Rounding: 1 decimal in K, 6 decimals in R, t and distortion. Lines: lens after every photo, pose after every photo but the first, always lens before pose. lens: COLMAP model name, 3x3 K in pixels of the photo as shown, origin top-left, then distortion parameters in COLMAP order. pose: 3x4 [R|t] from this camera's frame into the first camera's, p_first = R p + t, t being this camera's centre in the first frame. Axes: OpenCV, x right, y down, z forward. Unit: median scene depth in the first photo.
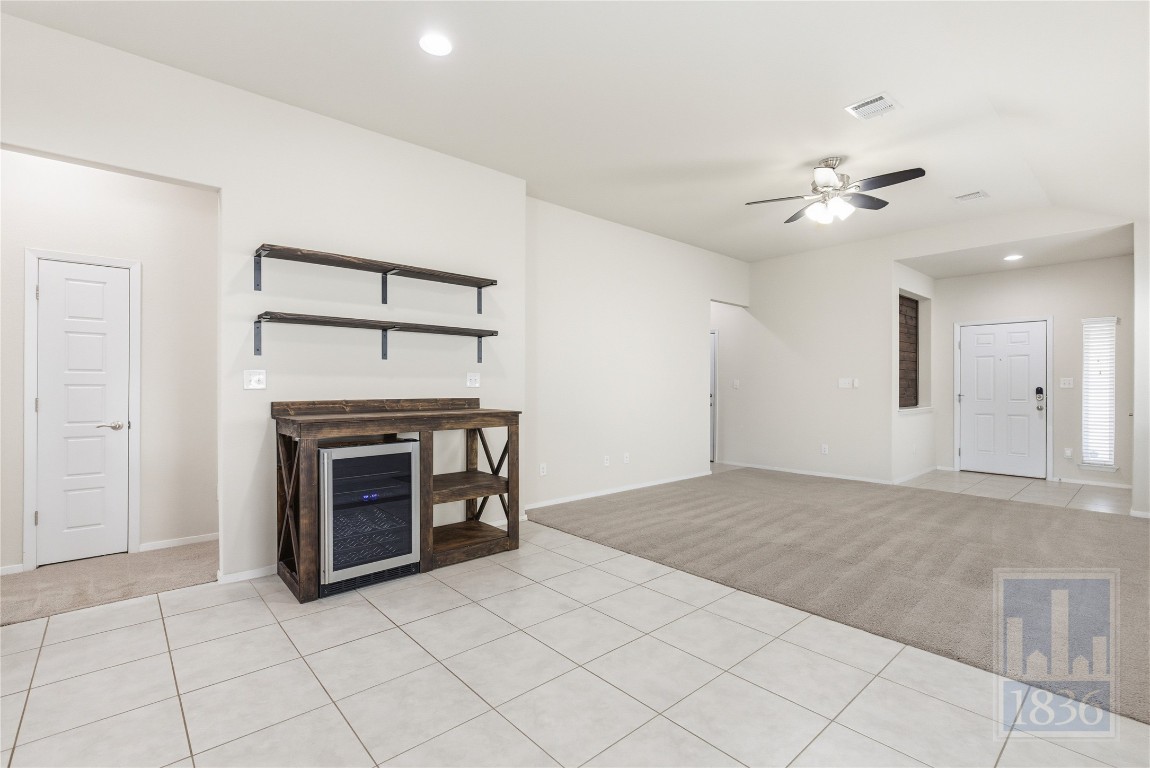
lens RADIAL K [[523.3, 0, 576.1], [0, 523.3, 384.9], [0, 0, 1]] dist [-0.000381, 0.000608]
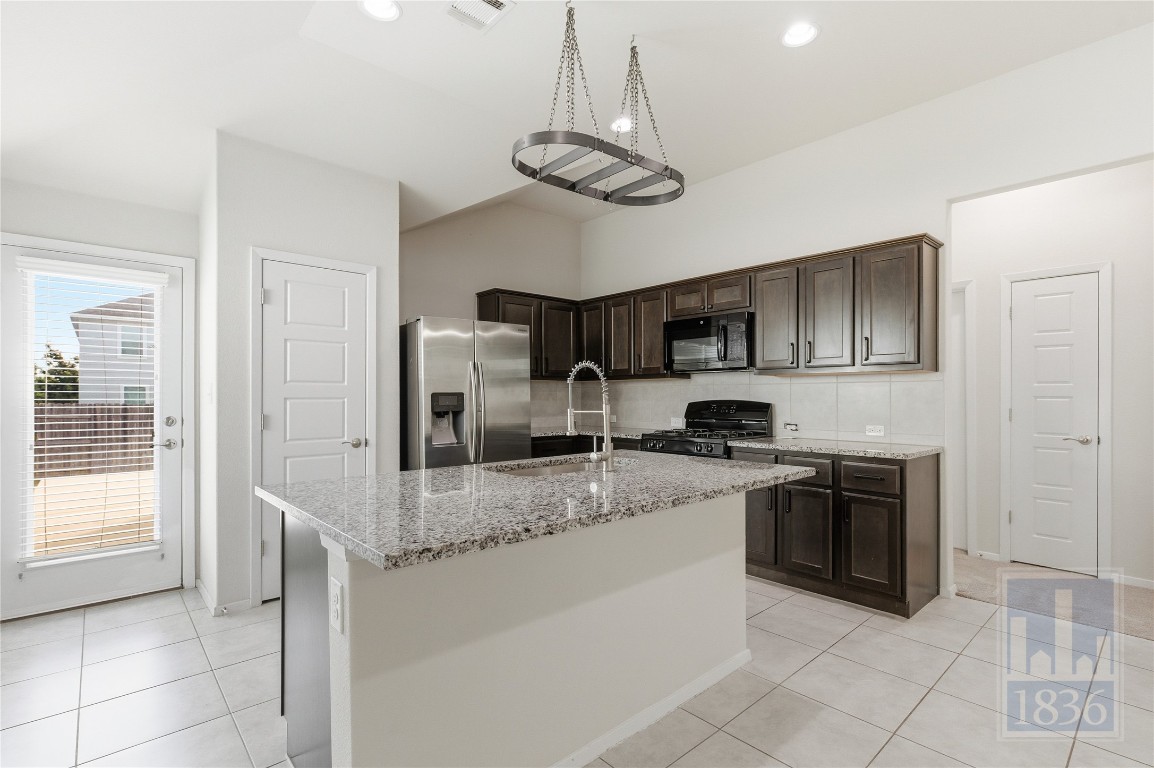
lens RADIAL K [[536.3, 0, 579.2], [0, 536.3, 395.6], [0, 0, 1]] dist [0.001370, -0.001498]
pose [[0.004437, -0.000023, -0.999990, 0.082134], [-0.002985, 0.999996, -0.000036, -0.000176], [0.999986, 0.002985, 0.004437, 0.066145]]
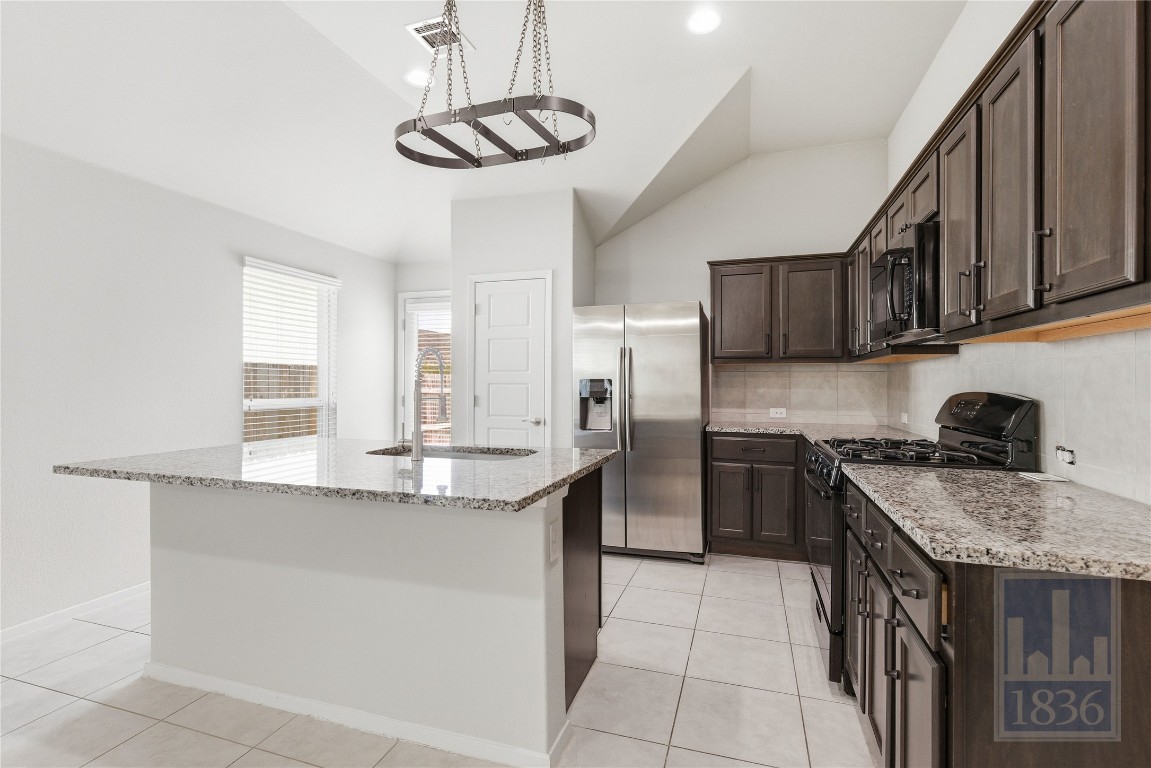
lens RADIAL K [[535.0, 0, 572.7], [0, 535.0, 375.8], [0, 0, 1]] dist [0.001370, -0.001498]
pose [[-0.862862, -0.007634, -0.505381, -0.312236], [-0.004426, 0.999962, -0.007550, -0.003115], [0.505419, -0.004278, -0.862863, 0.603233]]
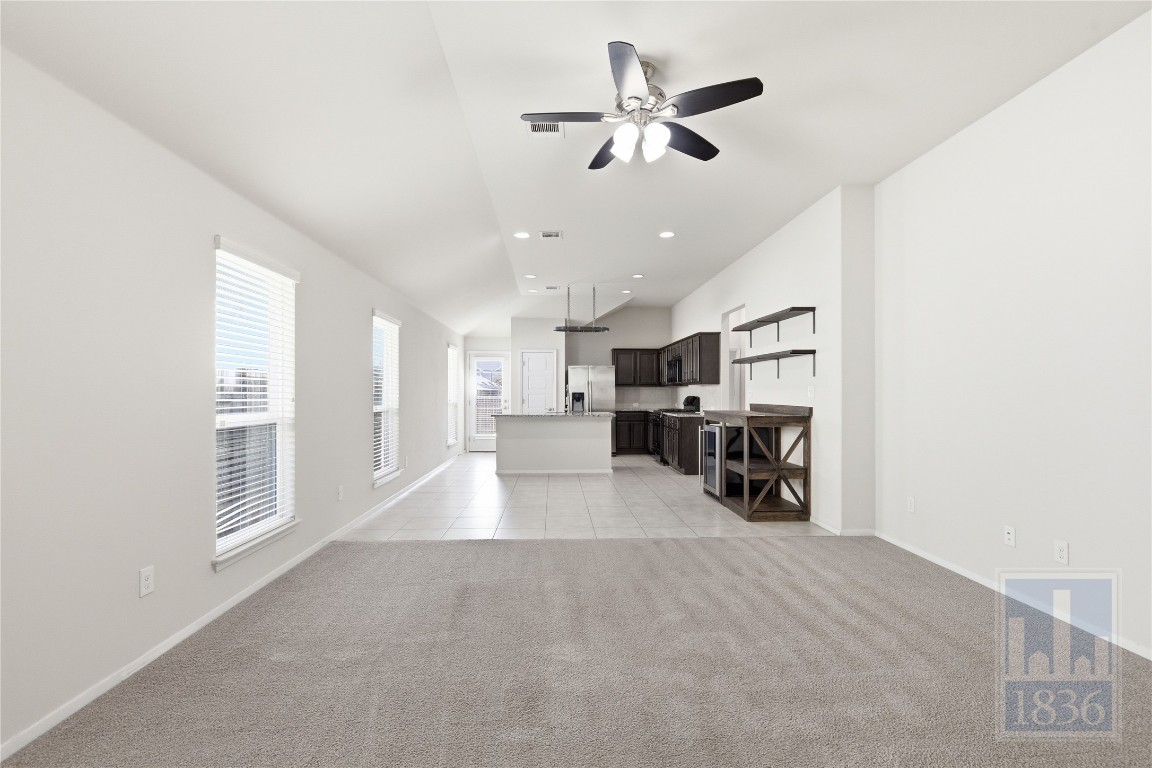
lens RADIAL K [[524.2, 0, 573.6], [0, 524.2, 390.1], [0, 0, 1]] dist [-0.000381, 0.000608]
pose [[-0.635189, -0.006726, -0.772328, 1.057196], [-0.005524, 0.999976, -0.004165, -0.004863], [0.772337, 0.001621, -0.635211, 1.352913]]
